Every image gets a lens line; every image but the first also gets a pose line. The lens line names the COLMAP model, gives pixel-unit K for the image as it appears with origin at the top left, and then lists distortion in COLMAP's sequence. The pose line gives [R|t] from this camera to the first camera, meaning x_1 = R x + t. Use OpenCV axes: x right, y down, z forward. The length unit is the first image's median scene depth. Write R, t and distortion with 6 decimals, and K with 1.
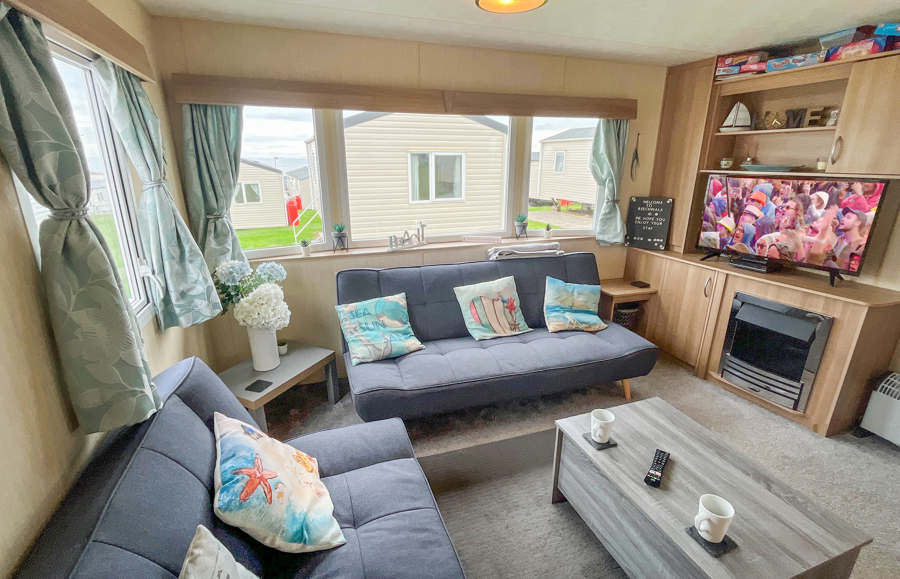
lens RADIAL K [[419.3, 0, 450.0], [0, 419.3, 289.5], [0, 0, 1]] dist [-0.001209, -0.000050]
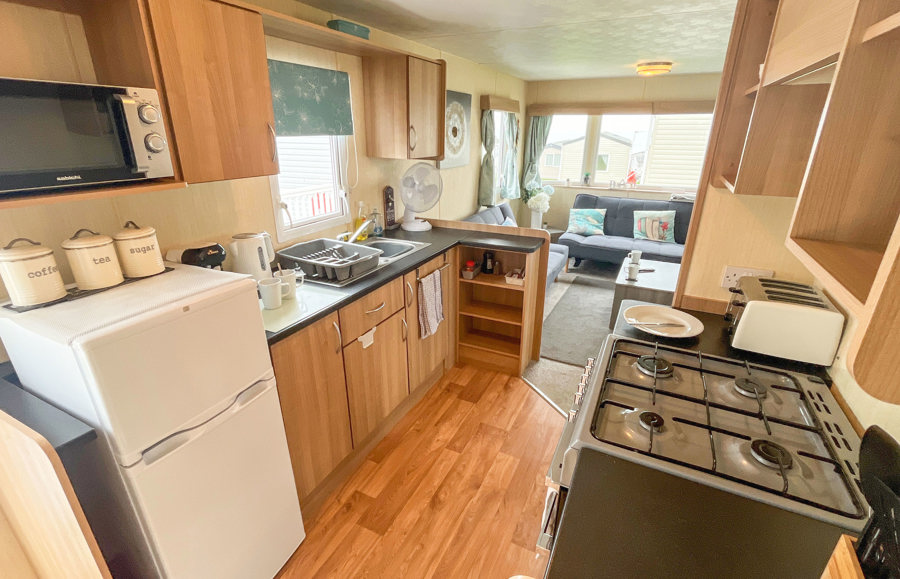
lens RADIAL K [[419.3, 0, 450.0], [0, 419.3, 289.5], [0, 0, 1]] dist [-0.001209, -0.000050]
pose [[0.694312, 0.258044, -0.671822, 0.828462], [-0.218079, 0.965055, 0.145295, 0.255007], [0.685837, 0.045630, 0.726323, -0.938286]]
